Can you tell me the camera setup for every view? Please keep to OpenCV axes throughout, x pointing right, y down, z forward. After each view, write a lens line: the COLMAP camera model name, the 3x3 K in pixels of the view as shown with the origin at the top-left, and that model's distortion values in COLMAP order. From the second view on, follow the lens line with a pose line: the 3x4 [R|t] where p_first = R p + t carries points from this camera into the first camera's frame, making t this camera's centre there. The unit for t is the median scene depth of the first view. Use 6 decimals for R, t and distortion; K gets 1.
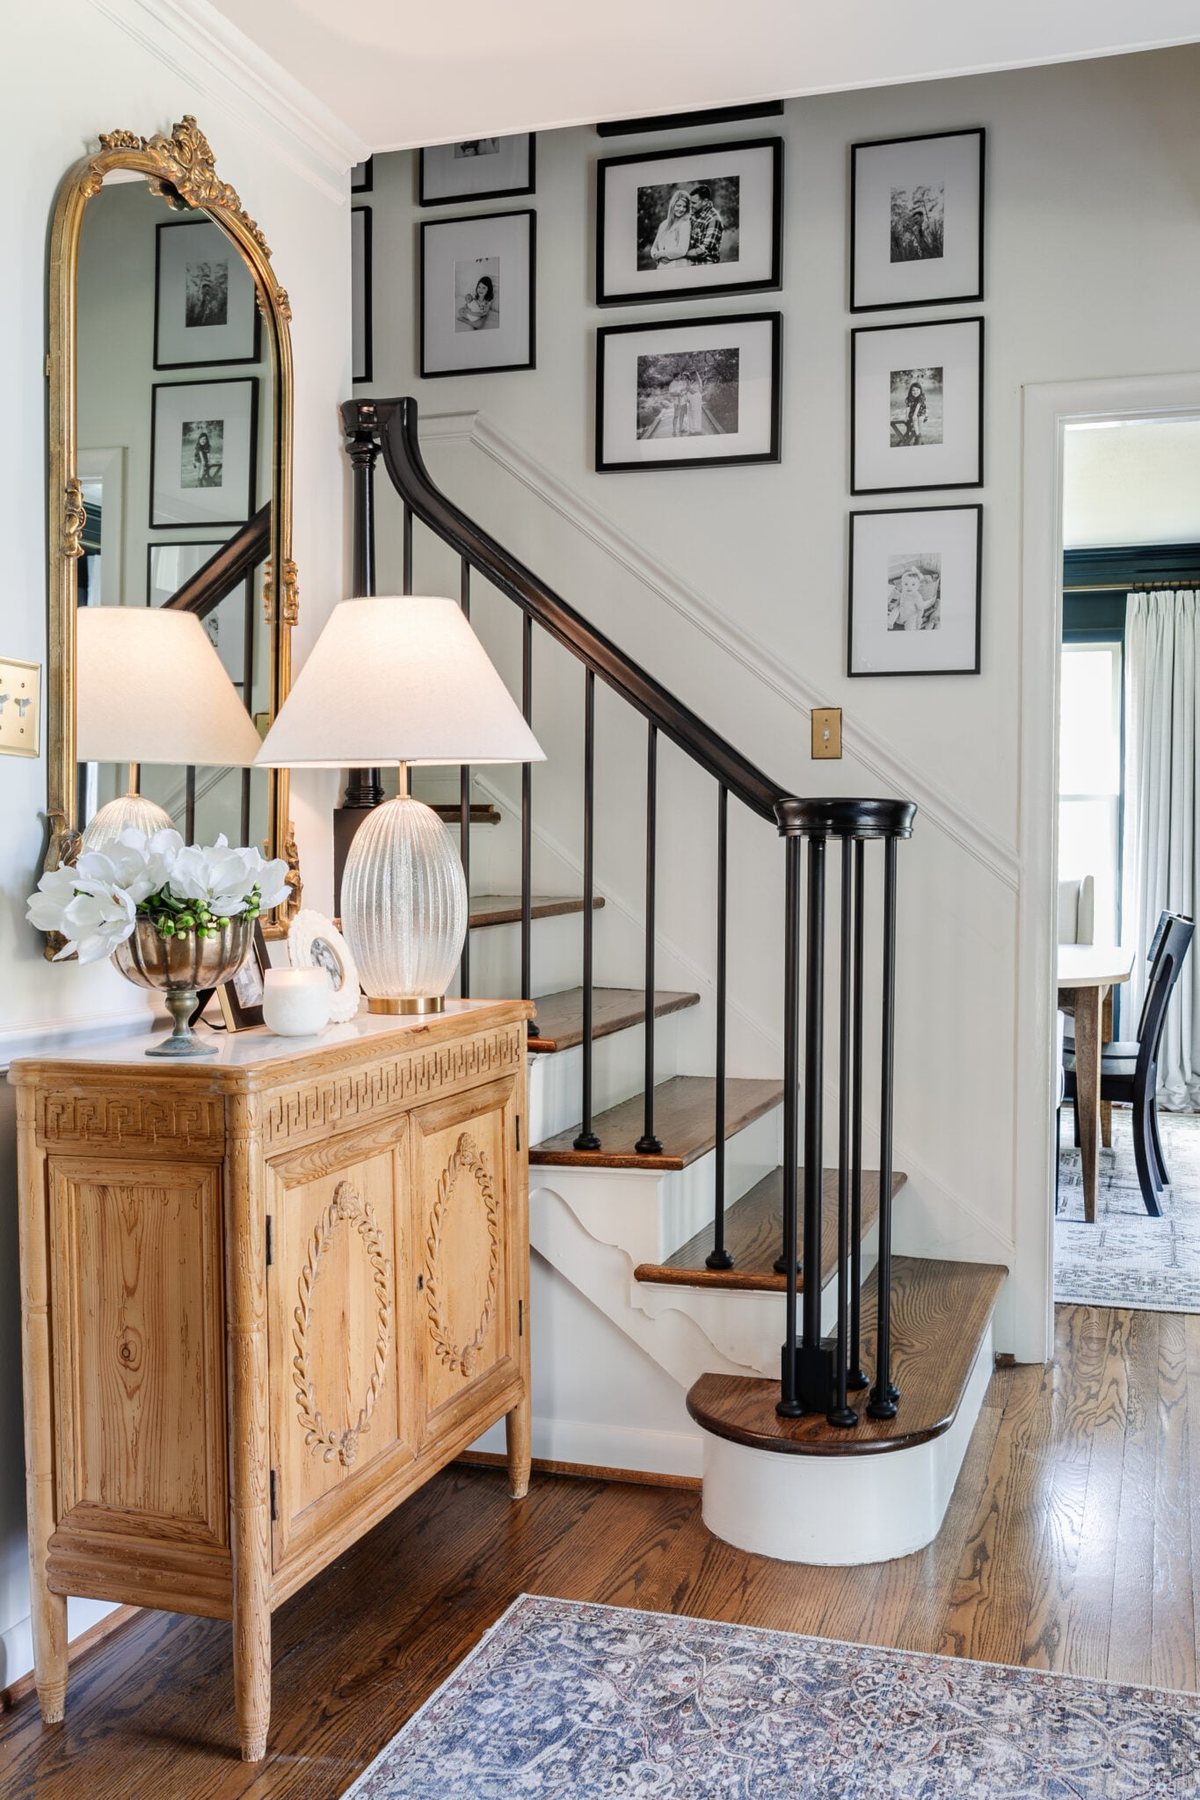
lens RADIAL K [[1752.0, 0, 600.0], [0, 1752.0, 900.0], [0, 0, 1]] dist [0.005786, -0.003542]
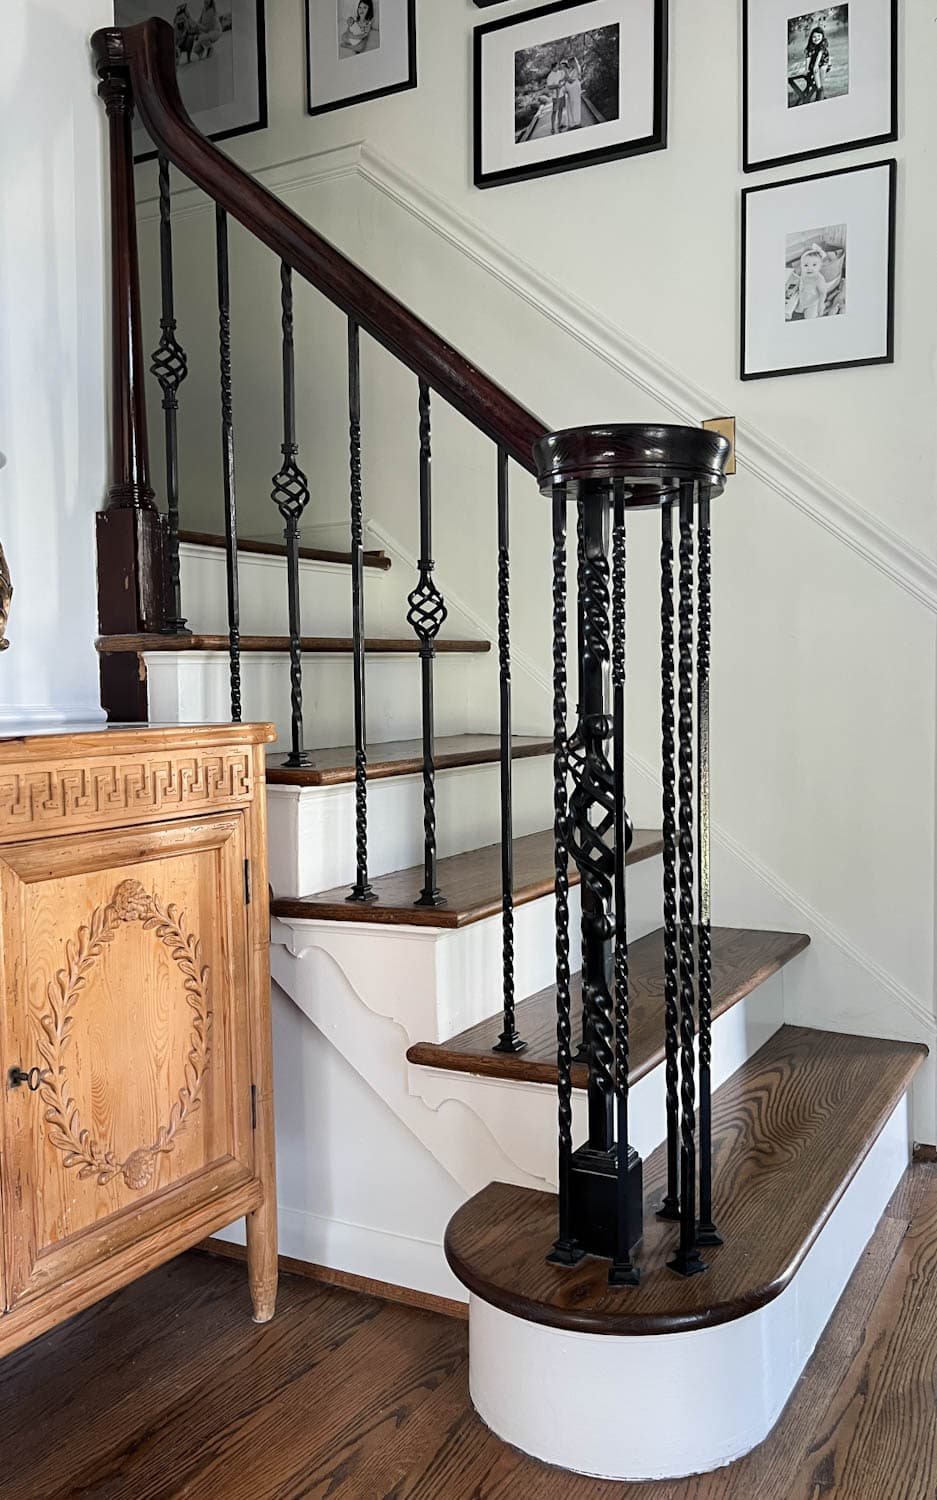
lens RADIAL K [[1246.3, 0, 468.5], [0, 1246.3, 750.0], [0, 0, 1]] dist [0.029597, -0.017537]
pose [[0.981431, -0.005429, -0.191737, 0.157467], [0.010050, 0.999682, 0.023134, 0.056160], [0.191551, -0.024632, 0.981174, 0.427401]]
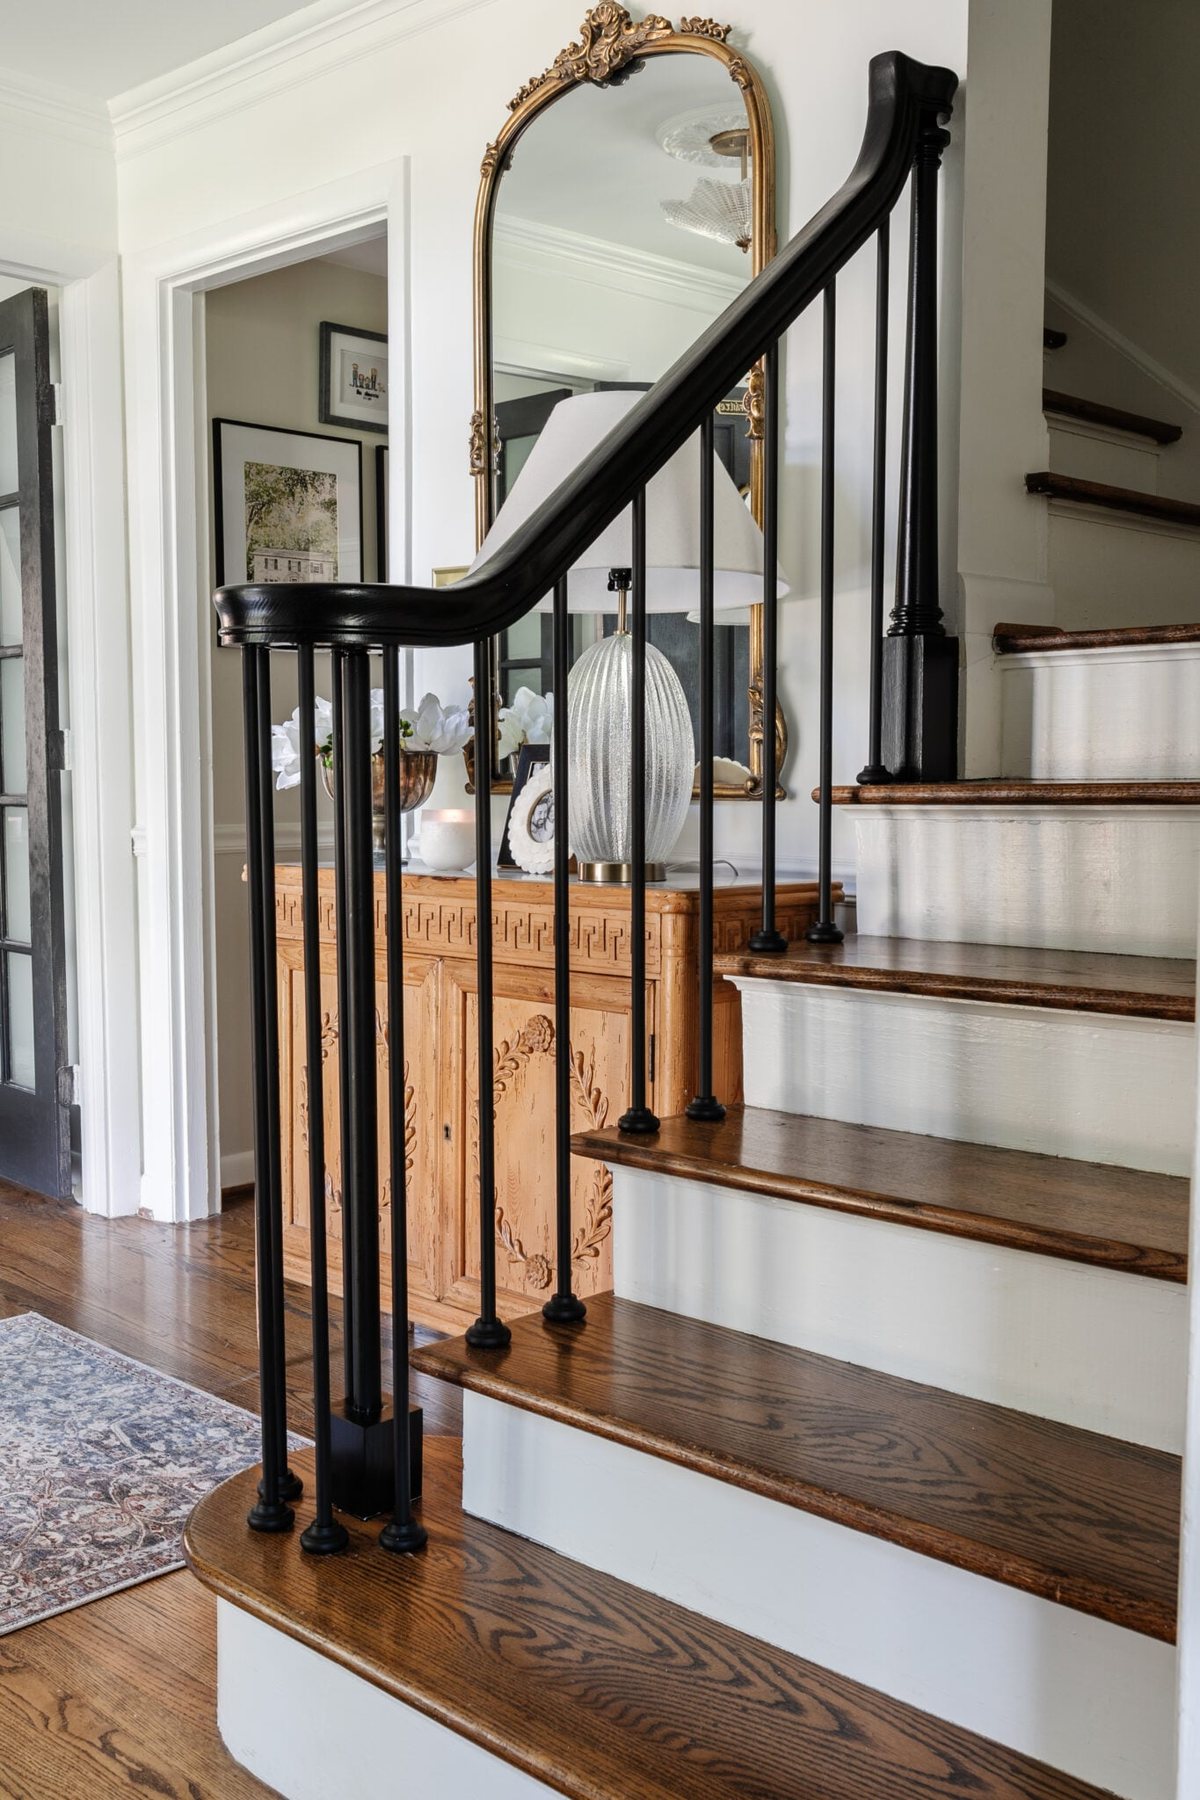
lens RADIAL K [[1752.0, 0, 600.0], [0, 1752.0, 900.0], [0, 0, 1]] dist [0.005786, -0.003542]
pose [[-0.443128, 0.068594, -0.893830, 0.621547], [-0.024679, 0.995757, 0.088650, -0.002706], [0.896119, 0.061342, -0.439555, 1.265888]]
